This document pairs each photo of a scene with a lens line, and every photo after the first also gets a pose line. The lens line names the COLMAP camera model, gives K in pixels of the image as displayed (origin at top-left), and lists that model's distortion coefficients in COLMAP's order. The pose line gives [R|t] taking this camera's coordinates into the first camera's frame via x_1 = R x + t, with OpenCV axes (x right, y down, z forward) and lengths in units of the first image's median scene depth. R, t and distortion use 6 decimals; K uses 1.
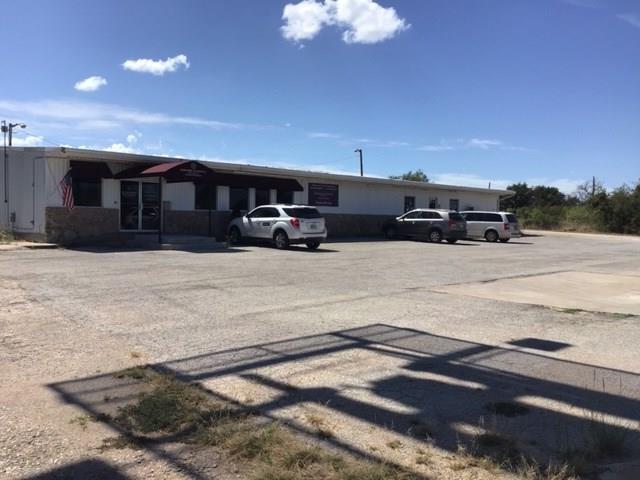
lens RADIAL K [[571.1, 0, 319.0], [0, 571.1, 239.4], [0, 0, 1]] dist [0.065807, -0.133072]
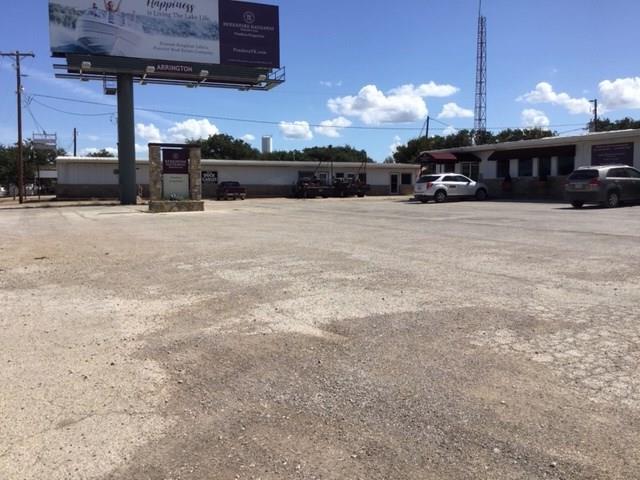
lens RADIAL K [[571.1, 0, 314.5], [0, 571.1, 239.3], [0, 0, 1]] dist [0.065807, -0.133072]
pose [[-0.373940, 0.071615, -0.924684, 1.403274], [-0.033321, 0.995333, 0.090562, -0.011730], [0.926854, 0.064676, -0.369808, 1.168814]]
